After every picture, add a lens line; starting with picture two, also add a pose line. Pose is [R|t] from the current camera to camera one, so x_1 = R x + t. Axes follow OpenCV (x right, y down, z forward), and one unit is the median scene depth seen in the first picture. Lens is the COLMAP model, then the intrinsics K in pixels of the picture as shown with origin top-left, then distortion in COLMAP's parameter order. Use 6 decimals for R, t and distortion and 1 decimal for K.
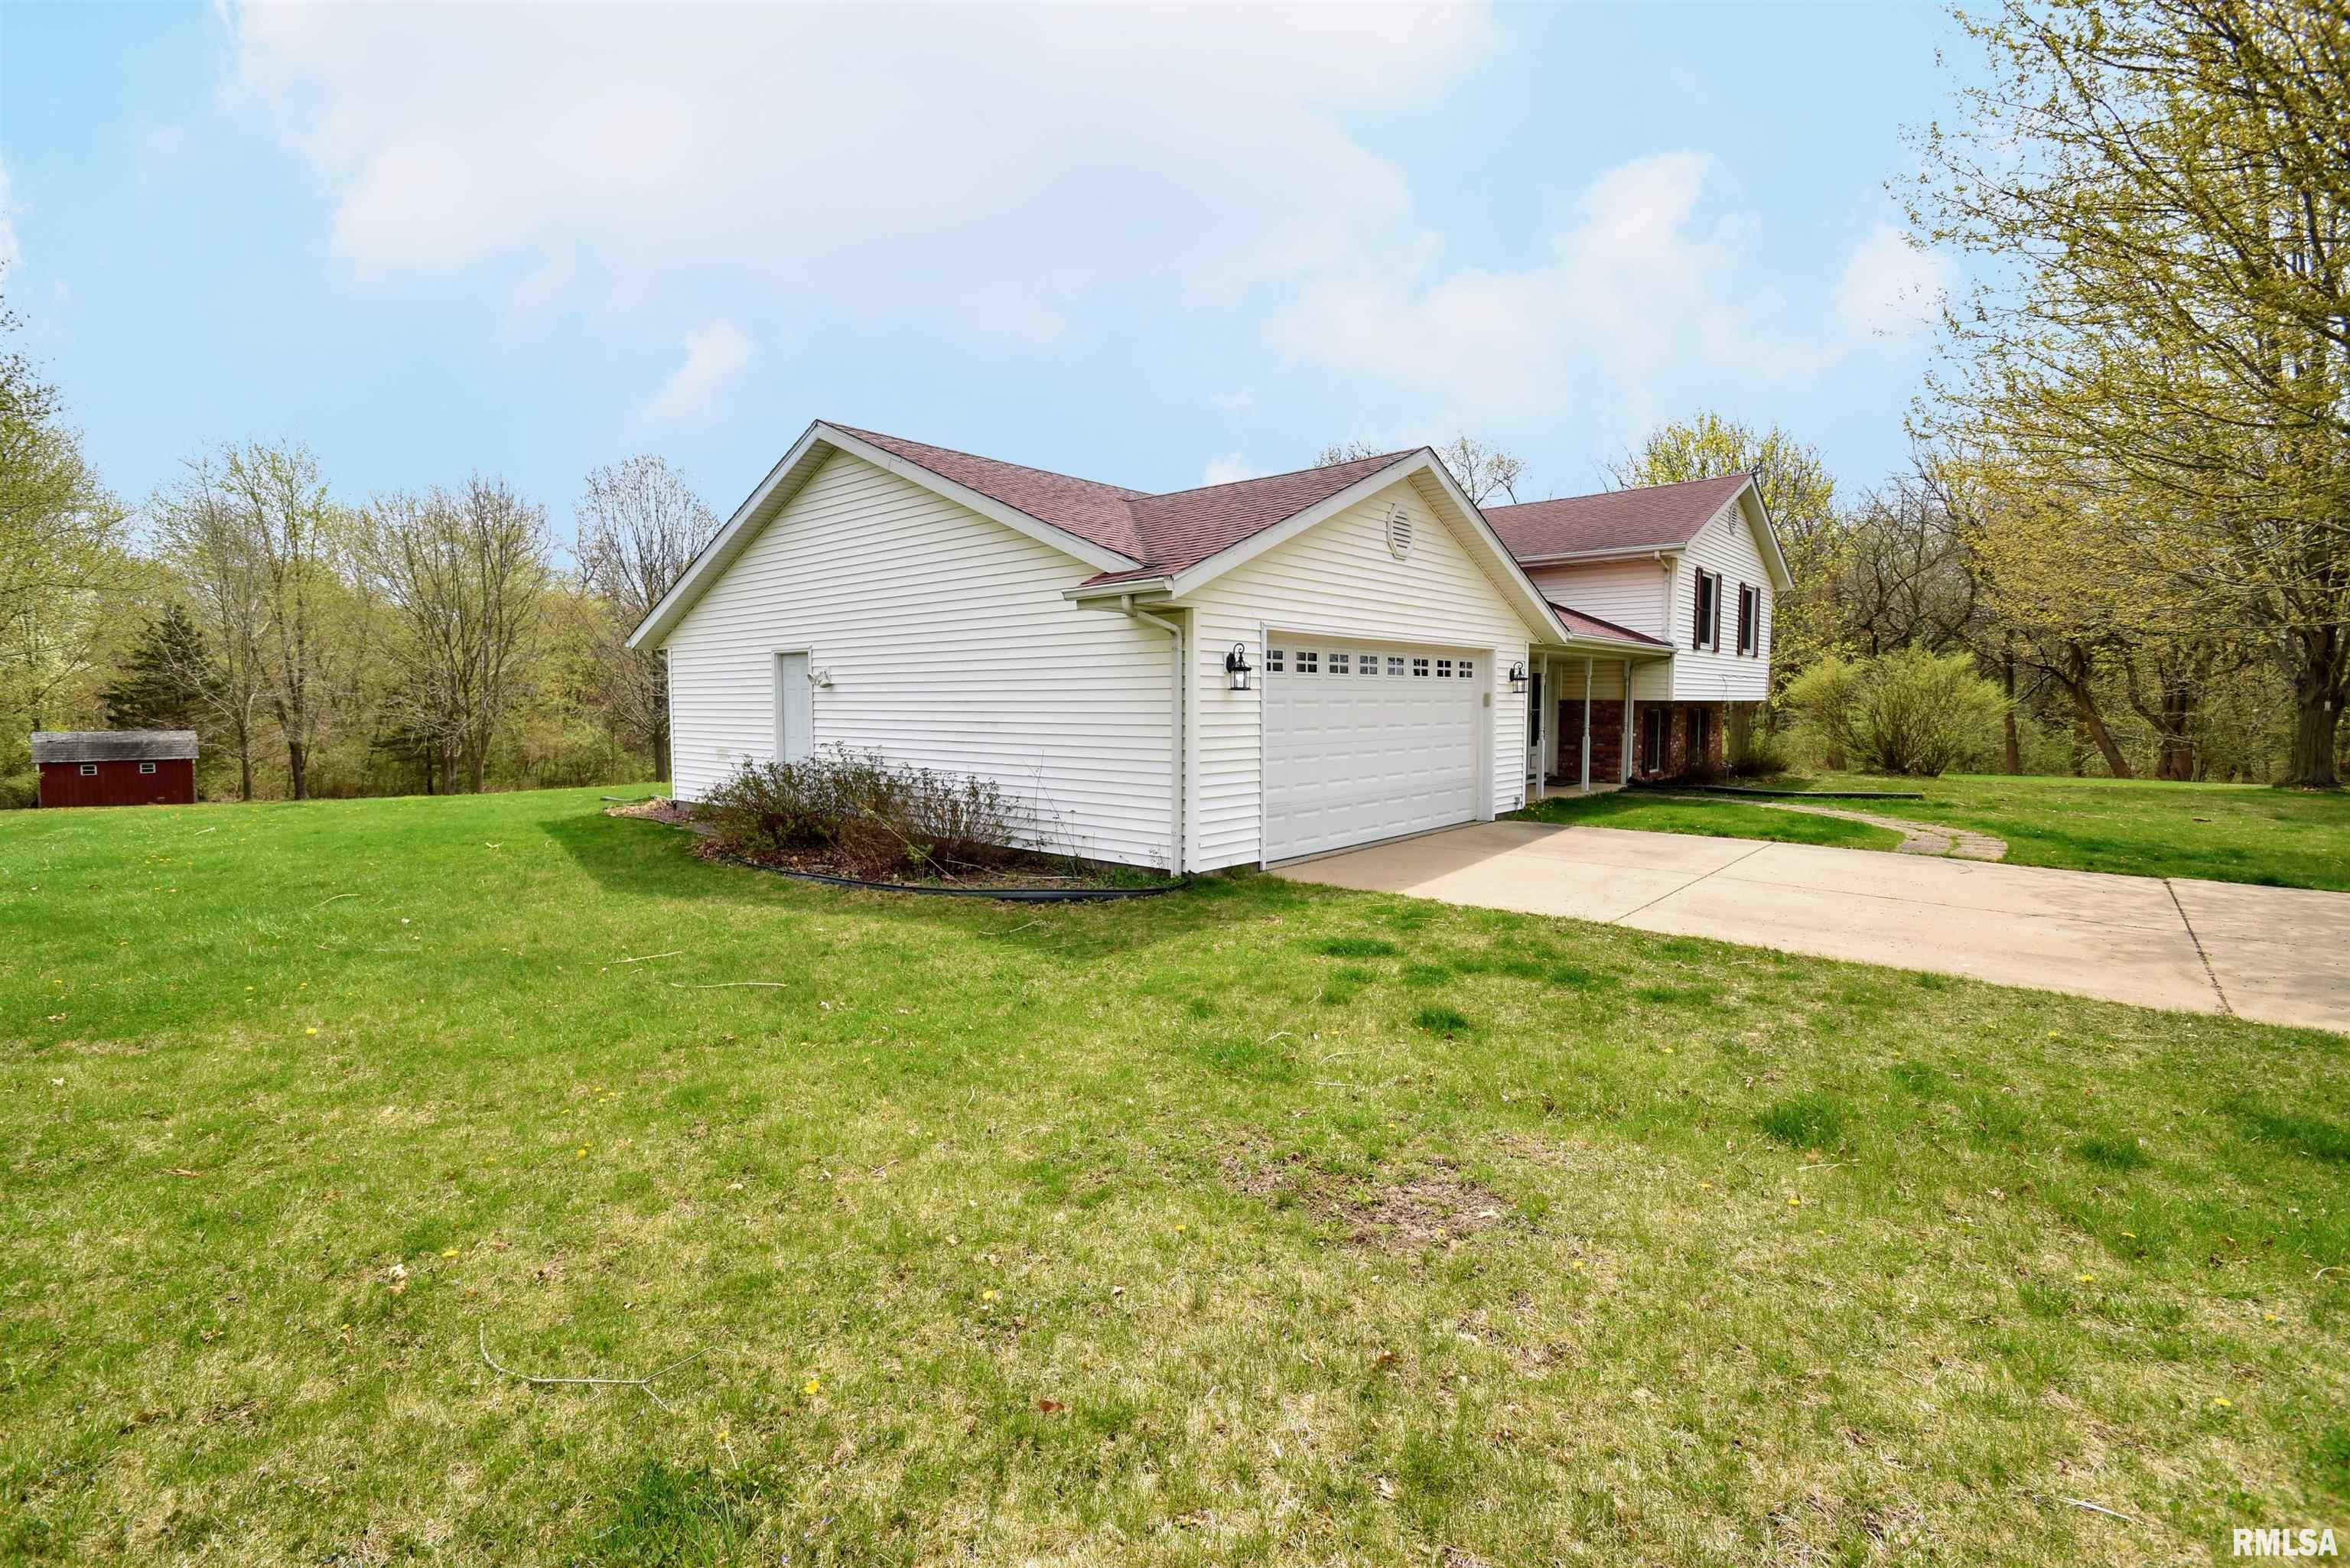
lens RADIAL K [[1044.9, 0, 1164.3], [0, 1044.9, 784.5], [0, 0, 1]] dist [-0.000578, -0.001089]
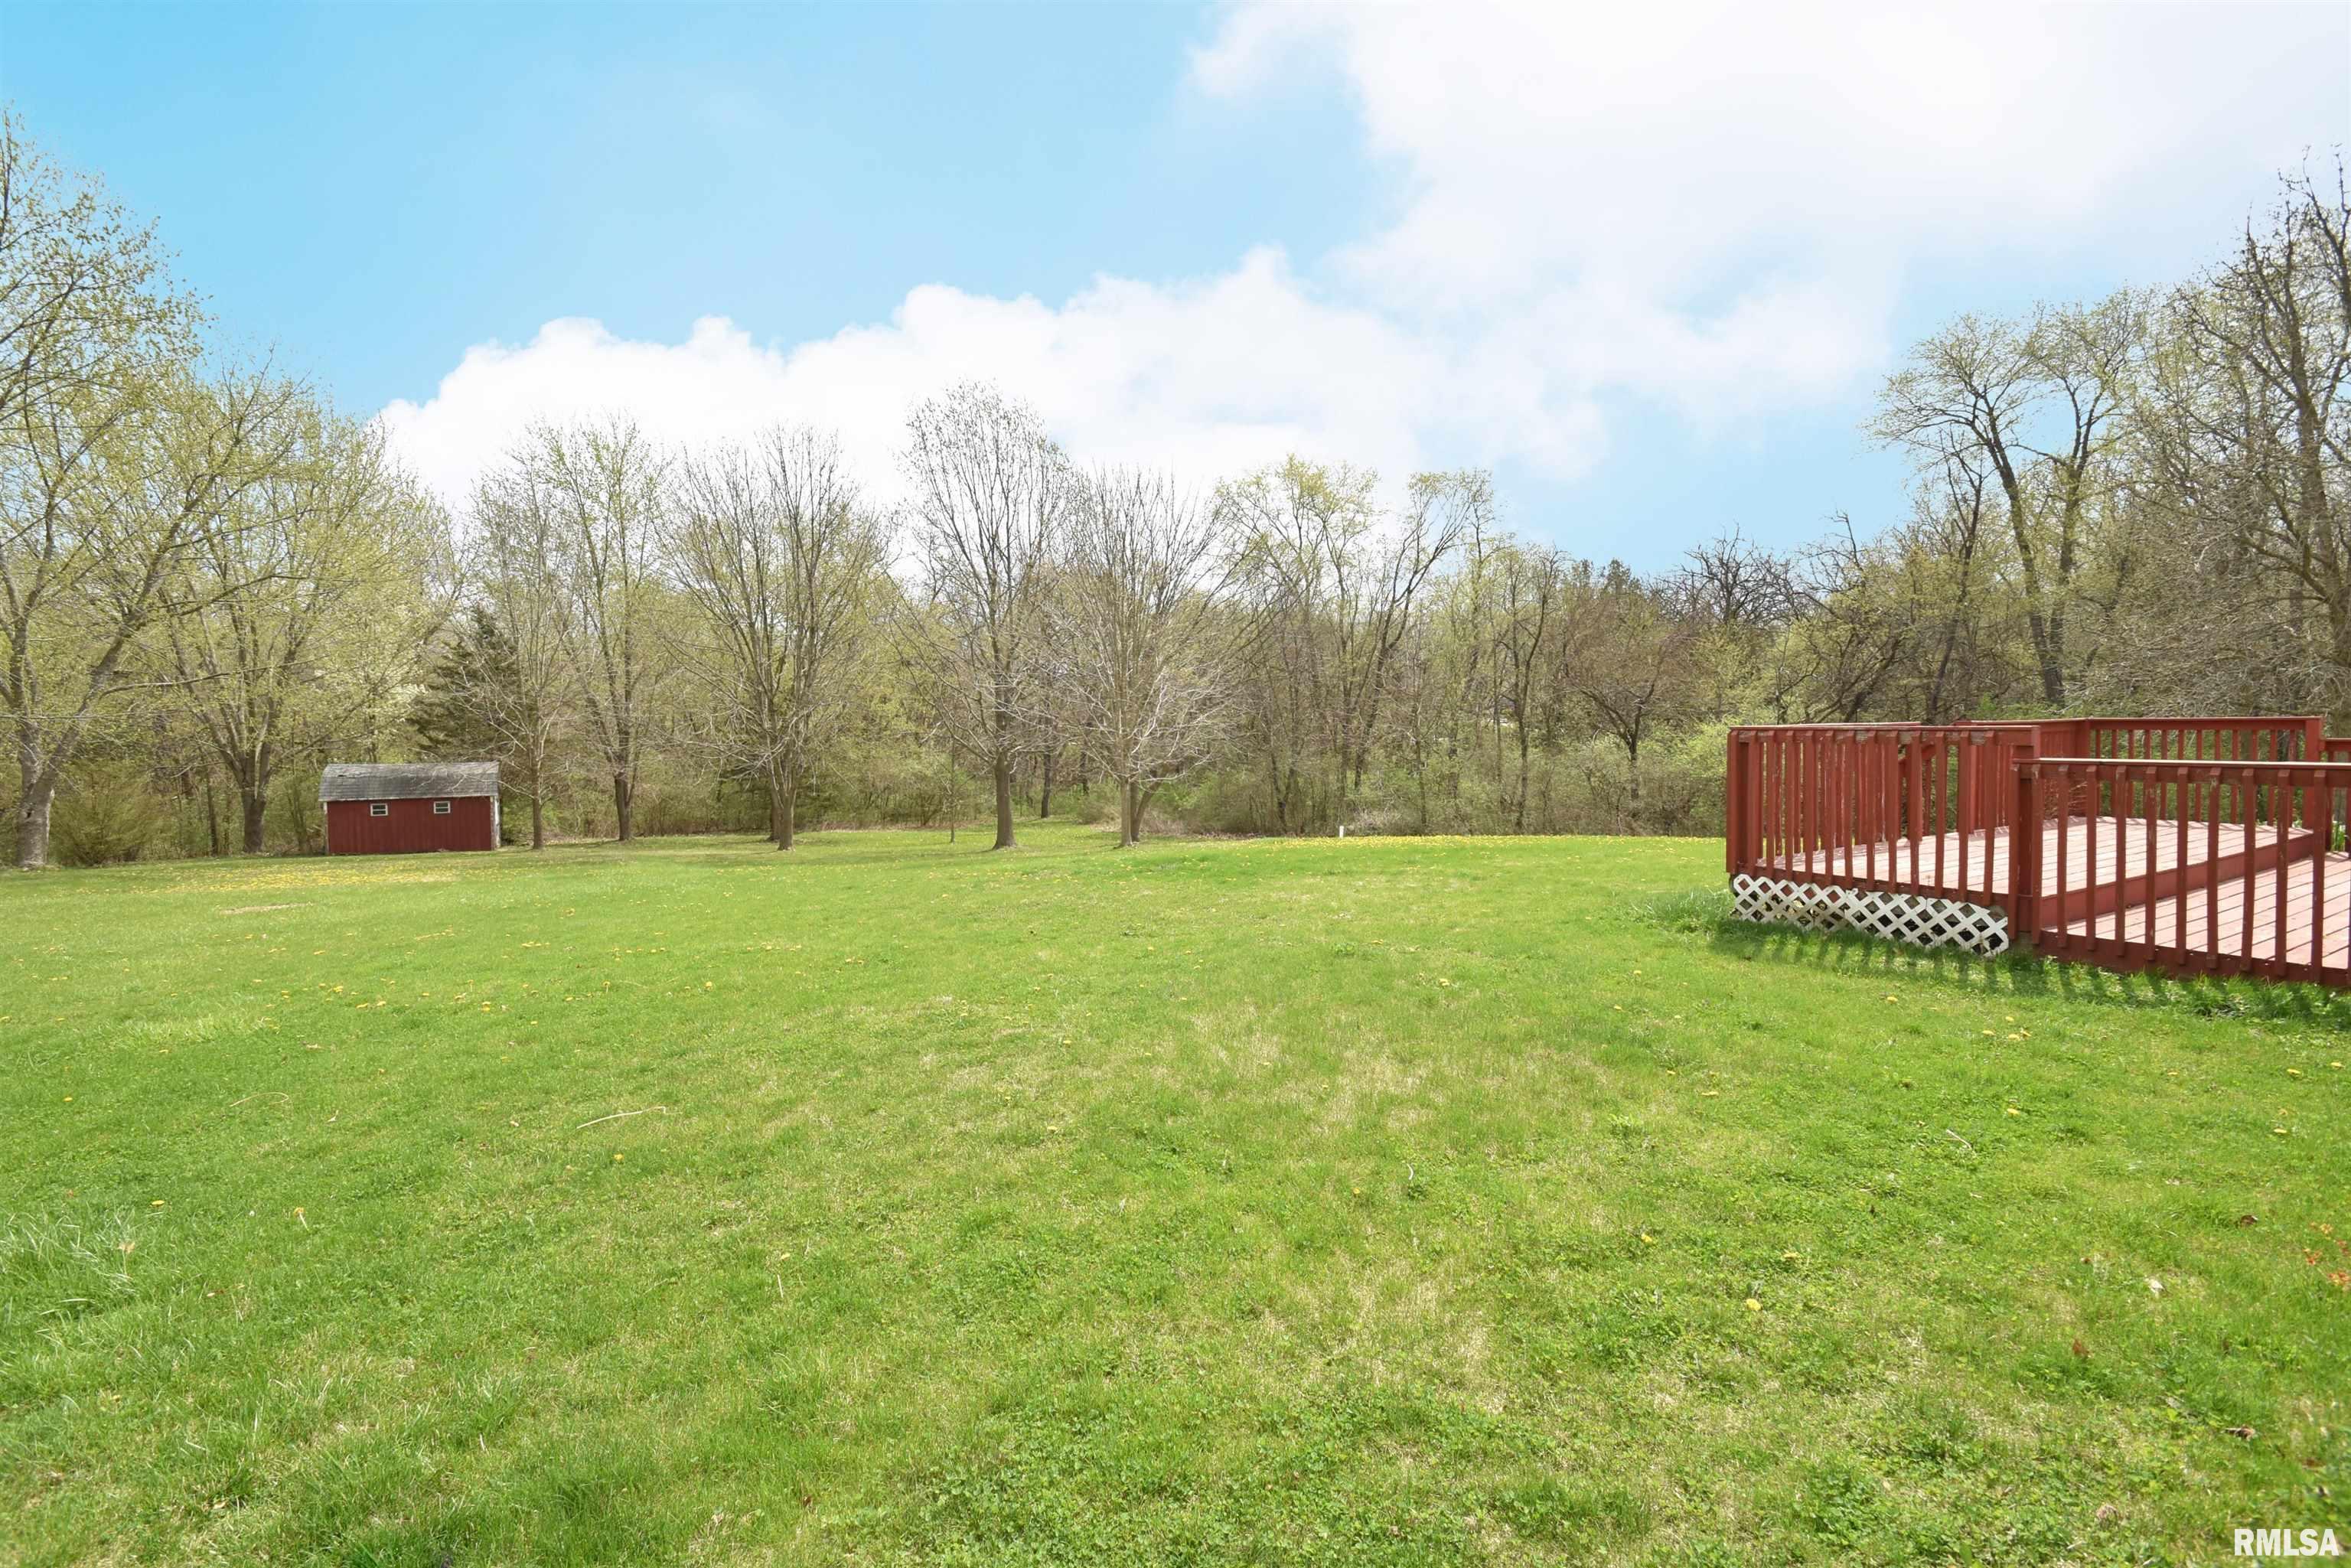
lens RADIAL K [[1045.4, 0, 1164.8], [0, 1045.4, 784.5], [0, 0, 1]] dist [-0.000578, -0.001089]
pose [[0.955396, 0.007771, -0.295224, -0.167433], [-0.014728, 0.999664, -0.021348, -0.022676], [0.294959, 0.024744, 0.955190, 0.352009]]
